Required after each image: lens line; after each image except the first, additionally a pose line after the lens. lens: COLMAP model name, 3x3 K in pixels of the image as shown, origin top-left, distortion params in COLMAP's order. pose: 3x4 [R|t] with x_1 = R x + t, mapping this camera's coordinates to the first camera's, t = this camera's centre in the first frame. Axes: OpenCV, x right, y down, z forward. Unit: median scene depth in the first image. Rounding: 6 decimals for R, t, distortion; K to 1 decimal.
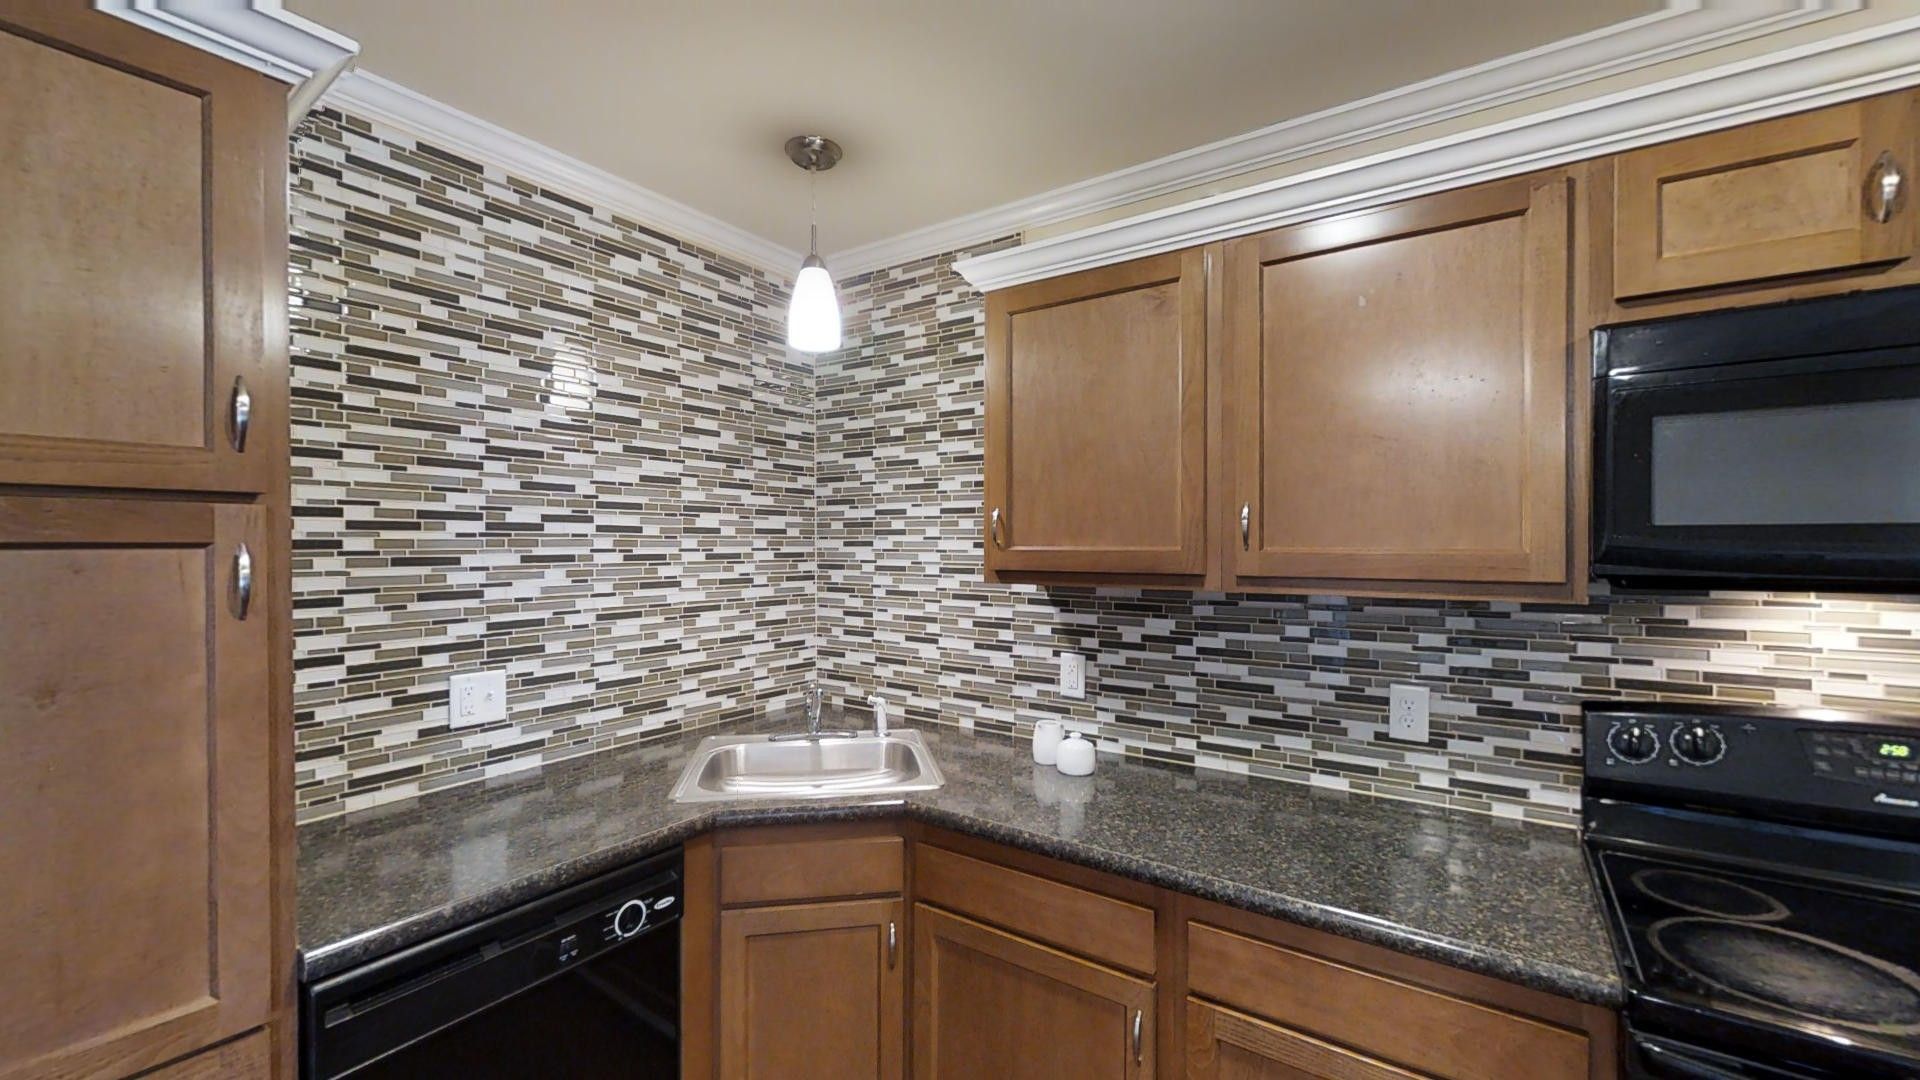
lens RADIAL K [[755.7, 0, 961.4], [0, 755.7, 547.8], [0, 0, 1]] dist [-0.000632, 0.000252]
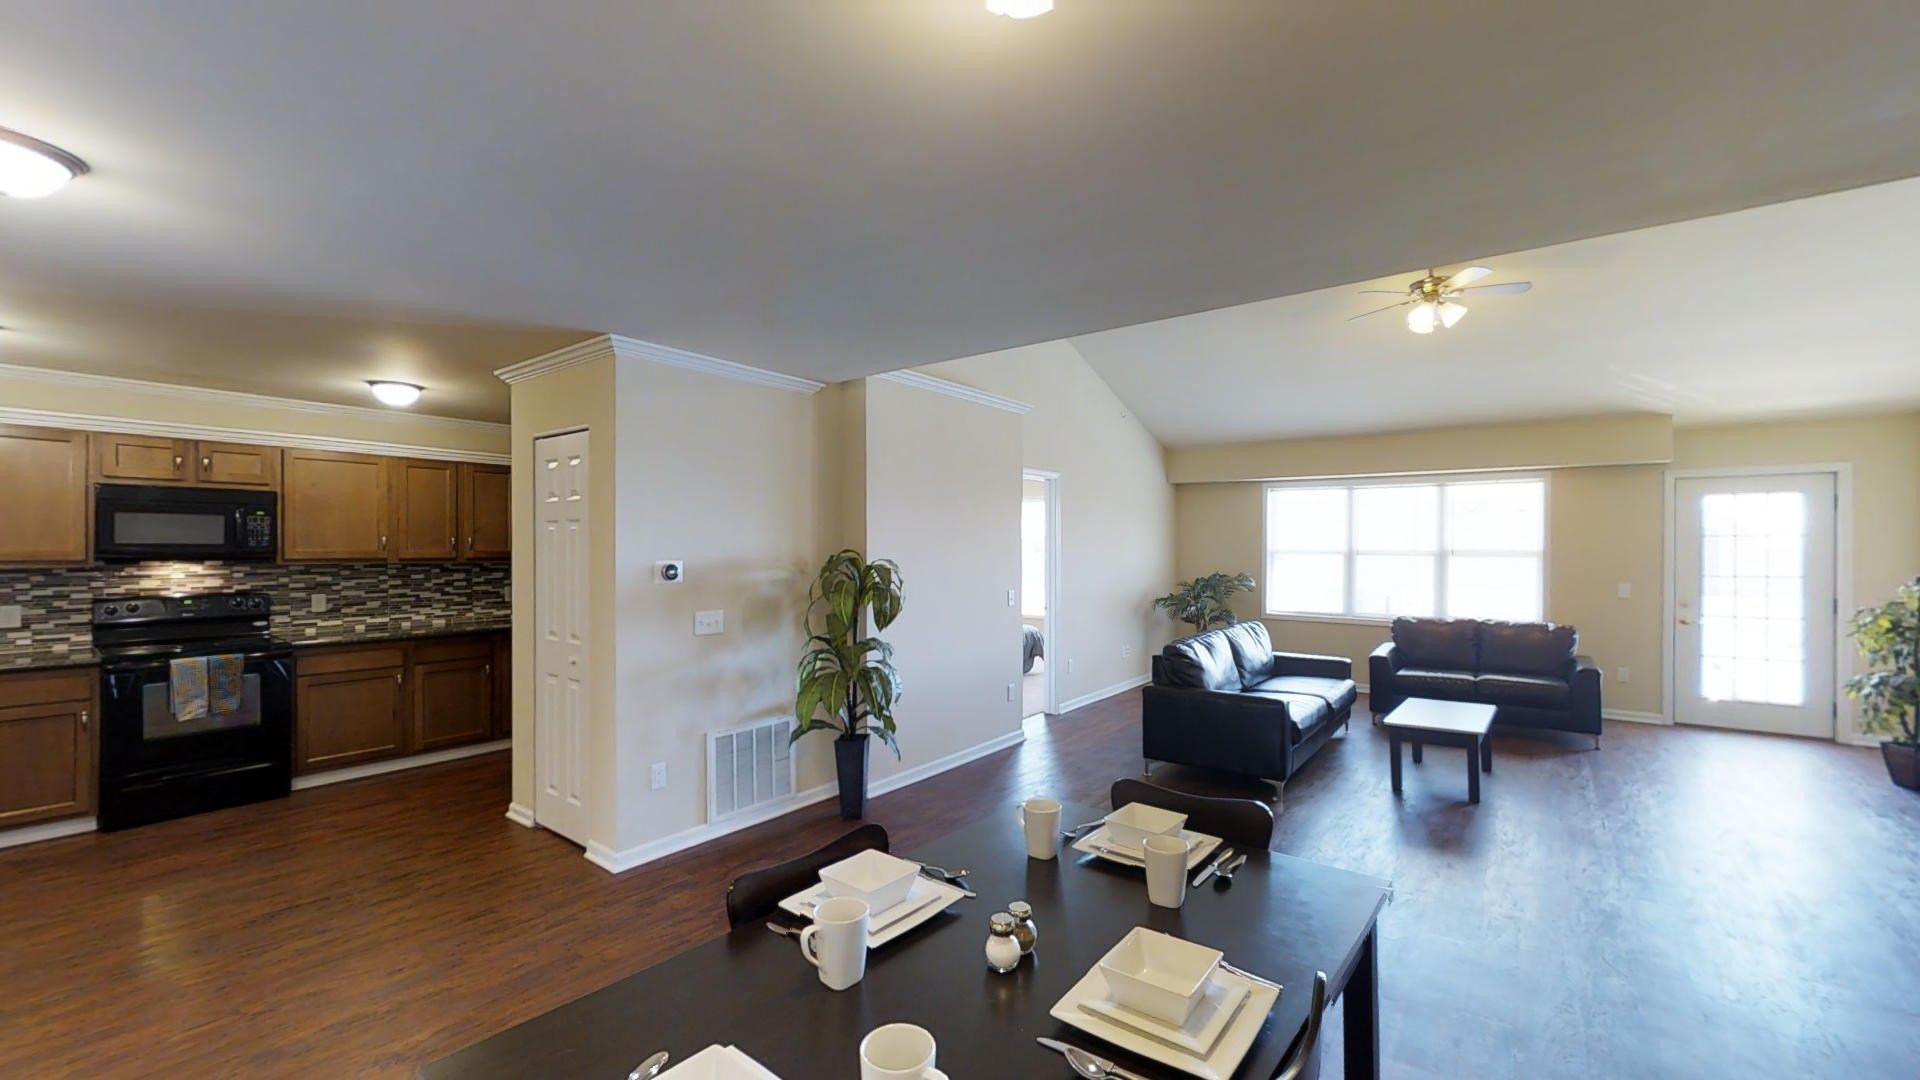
lens RADIAL K [[755.7, 0, 961.4], [0, 755.7, 547.8], [0, 0, 1]] dist [-0.000632, 0.000252]
pose [[0.049693, -0.000013, 0.998765, -1.873236], [-0.000693, 1.000000, 0.000048, -0.008535], [-0.998764, -0.000694, 0.049693, -2.427134]]
